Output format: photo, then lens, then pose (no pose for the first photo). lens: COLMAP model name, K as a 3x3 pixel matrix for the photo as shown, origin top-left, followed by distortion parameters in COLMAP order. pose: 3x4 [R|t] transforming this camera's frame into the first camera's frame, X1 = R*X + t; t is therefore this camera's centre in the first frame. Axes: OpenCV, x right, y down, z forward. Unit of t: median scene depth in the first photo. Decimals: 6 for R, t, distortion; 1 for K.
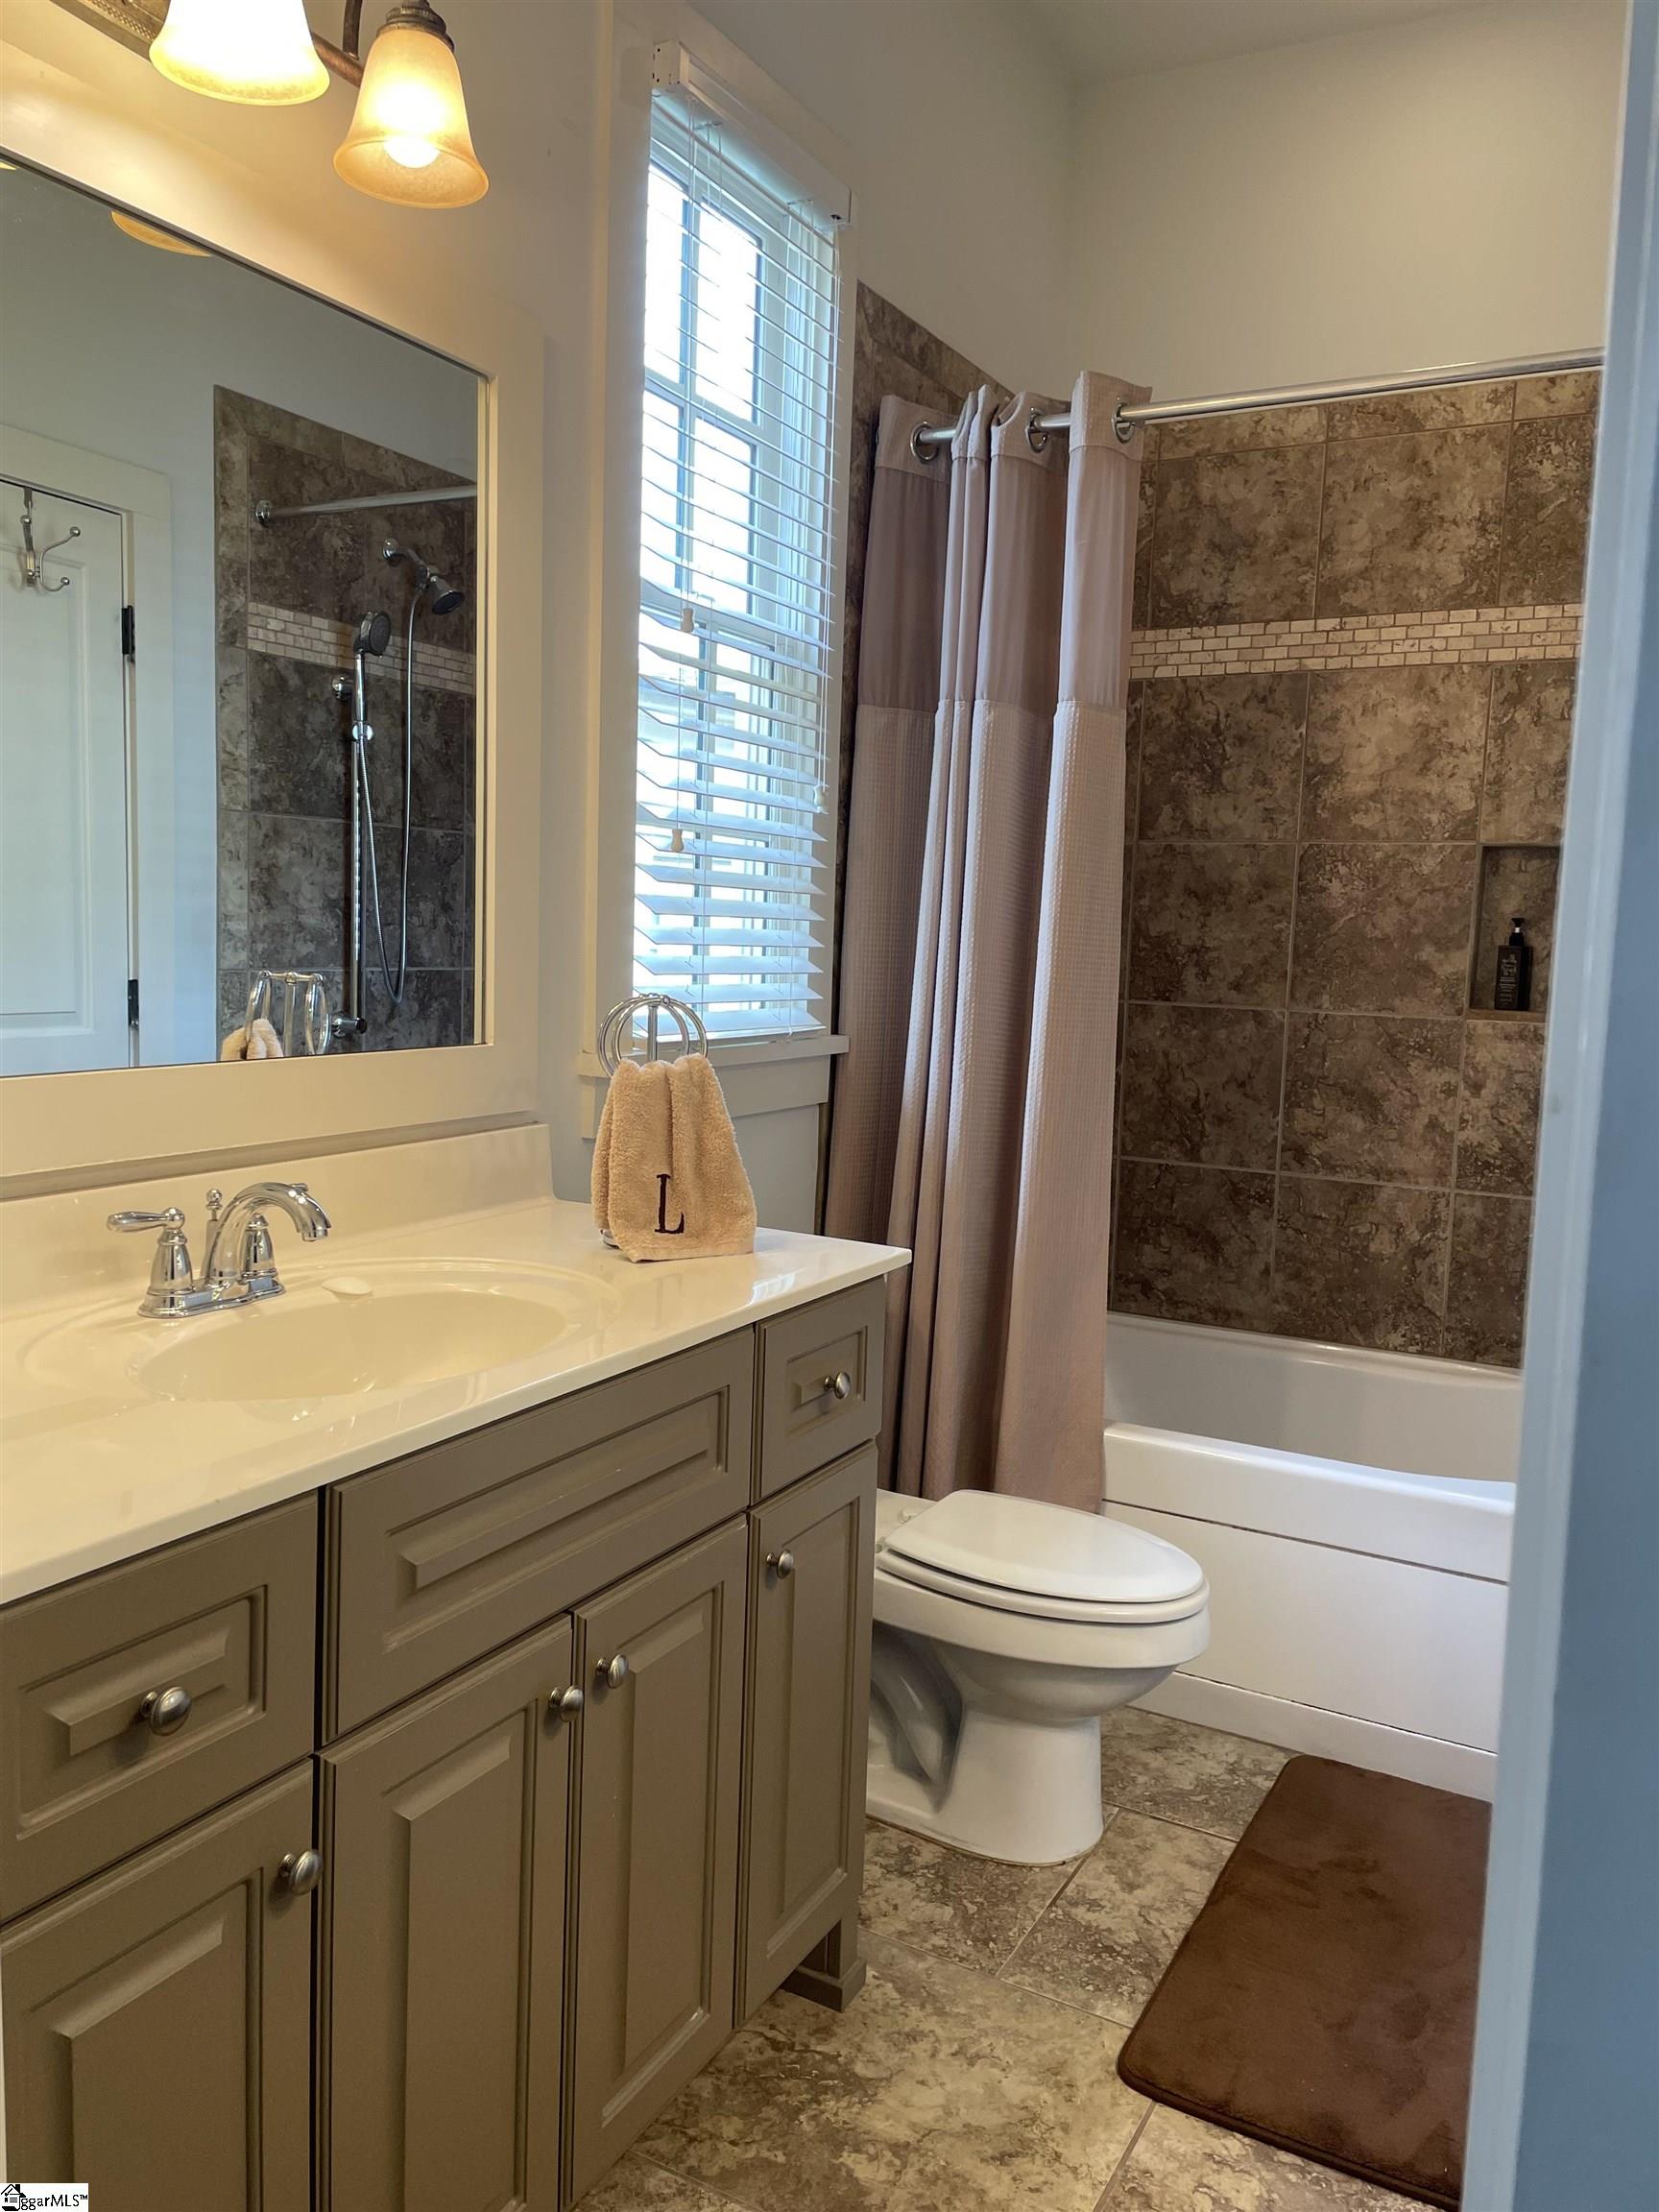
lens RADIAL K [[1669.3, 0, 865.2], [0, 1669.3, 1109.0], [0, 0, 1]] dist [0.076445, -0.082450]
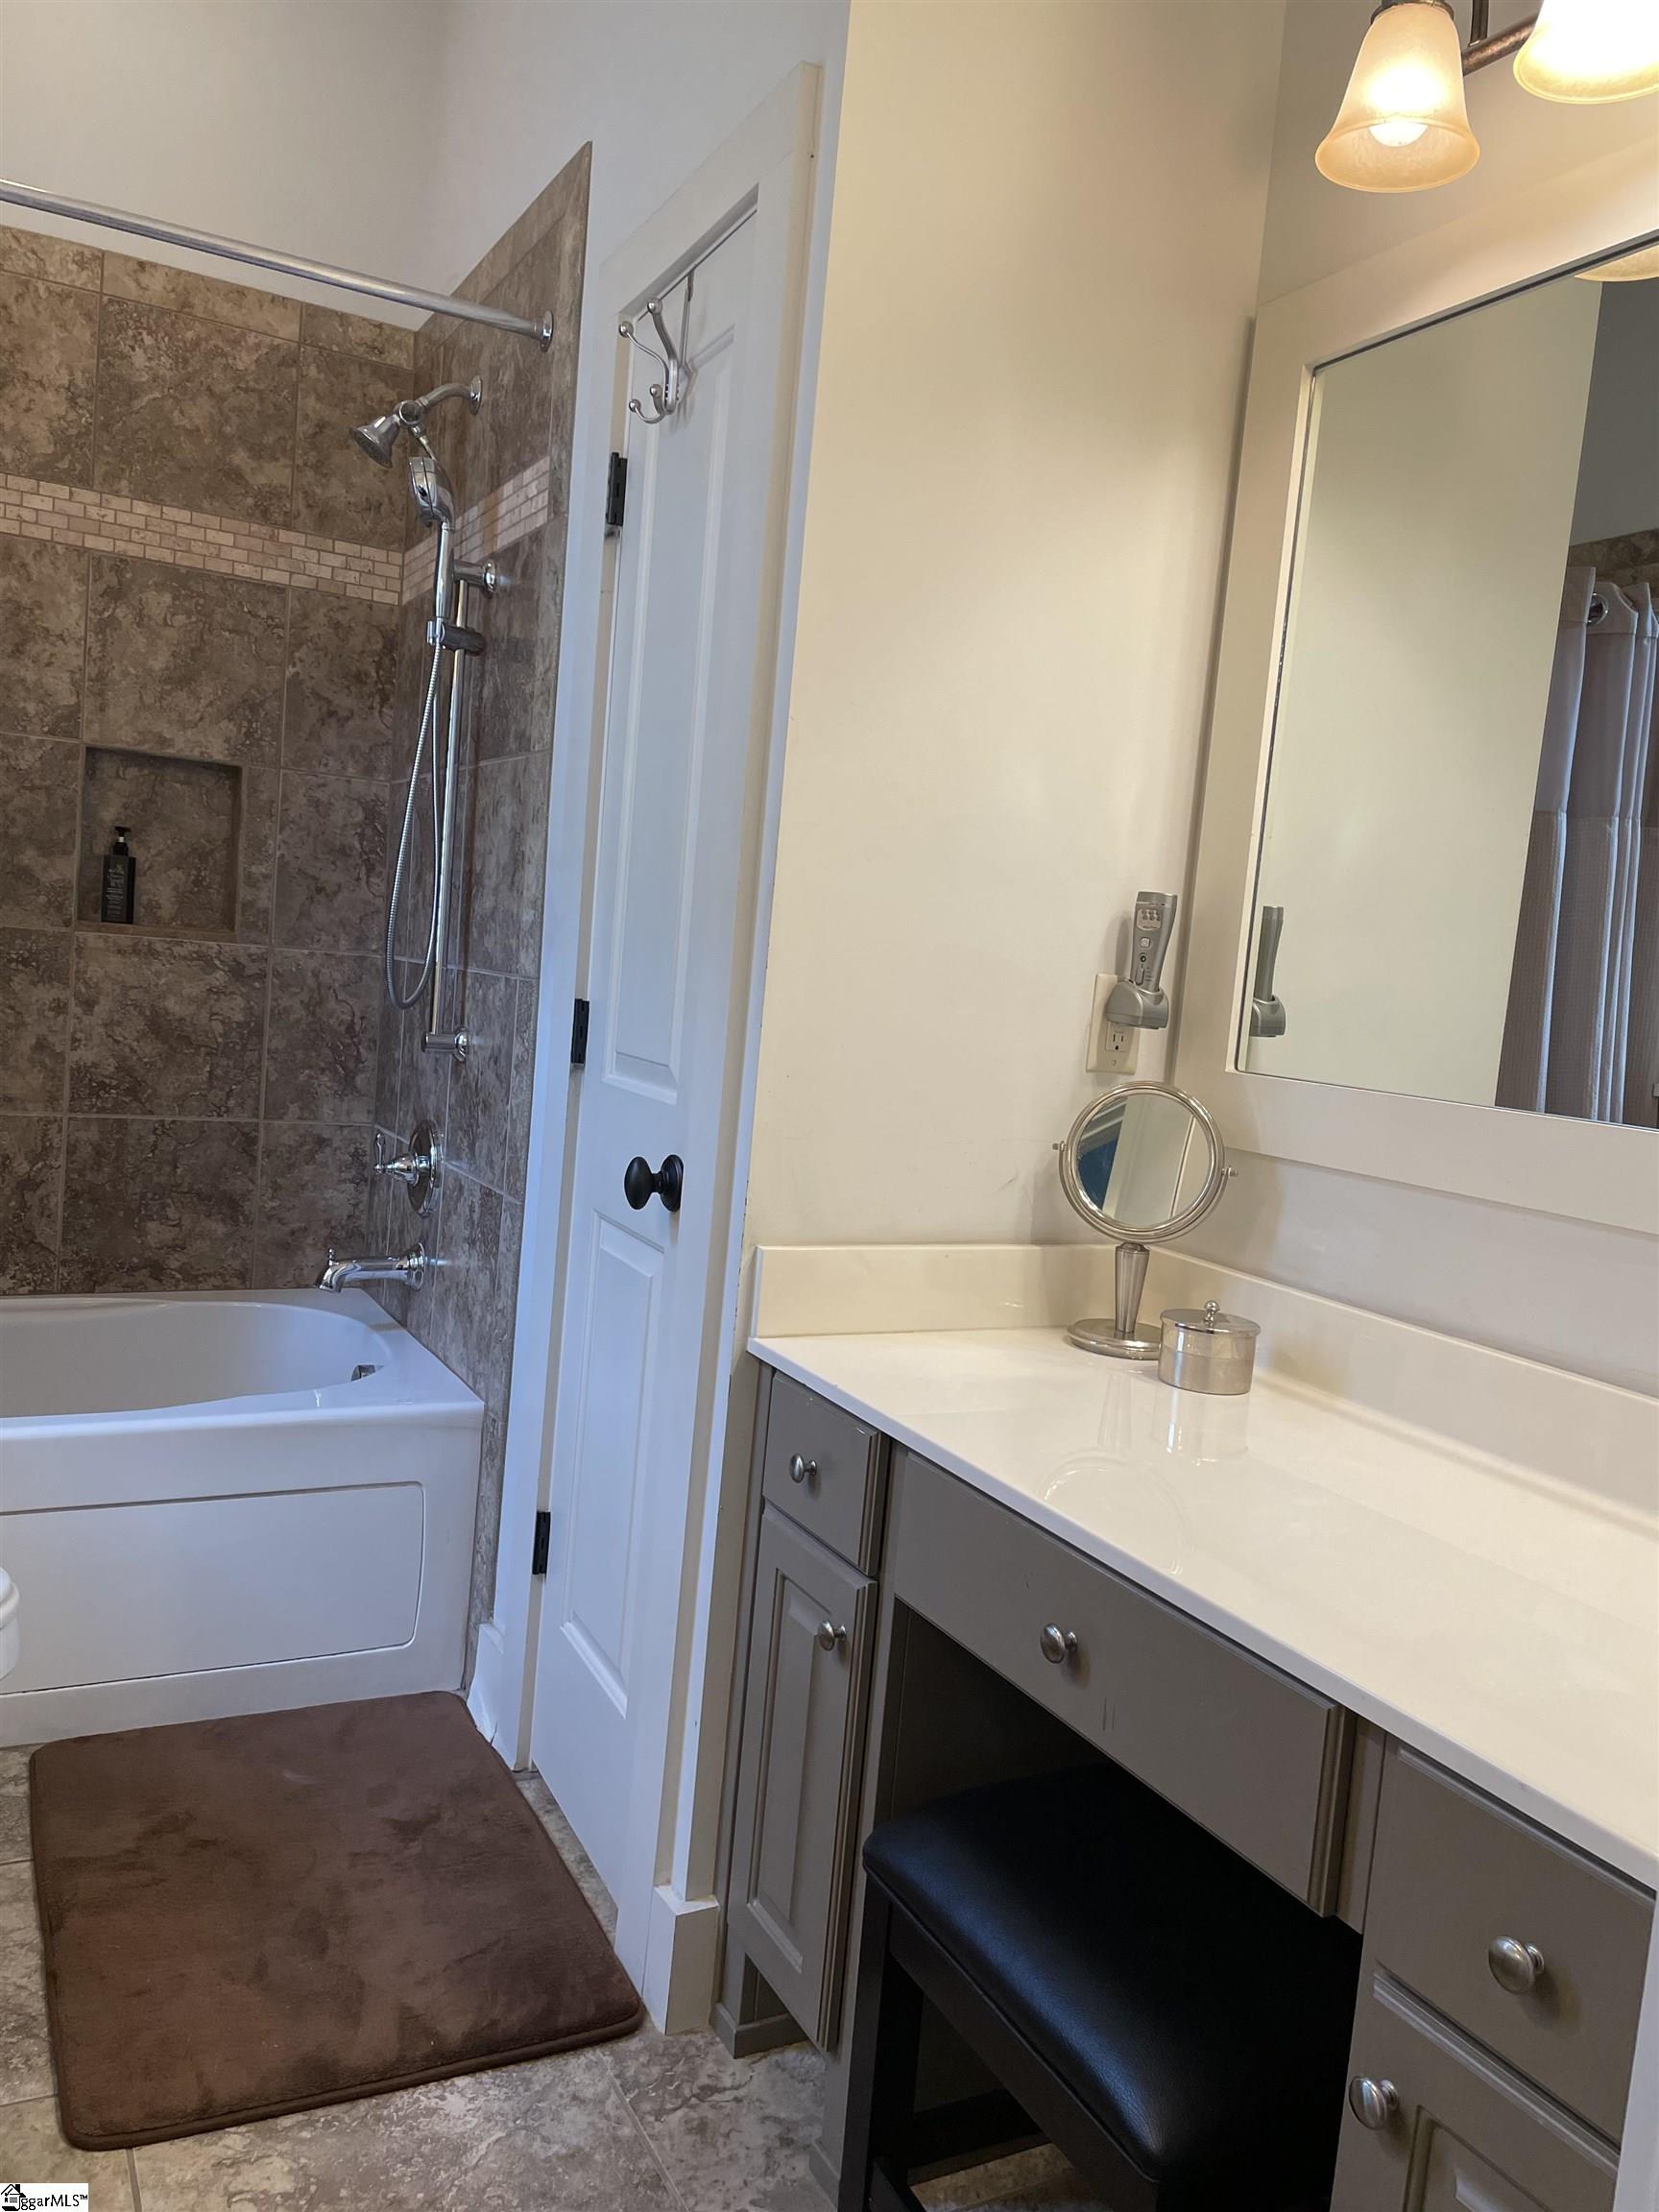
lens RADIAL K [[1669.3, 0, 865.2], [0, 1669.3, 1109.0], [0, 0, 1]] dist [0.076445, -0.082450]
pose [[0.577298, -0.059993, 0.814326, -0.162882], [0.017749, 0.997984, 0.060941, -0.004200], [-0.816340, -0.020728, 0.577199, 0.098564]]
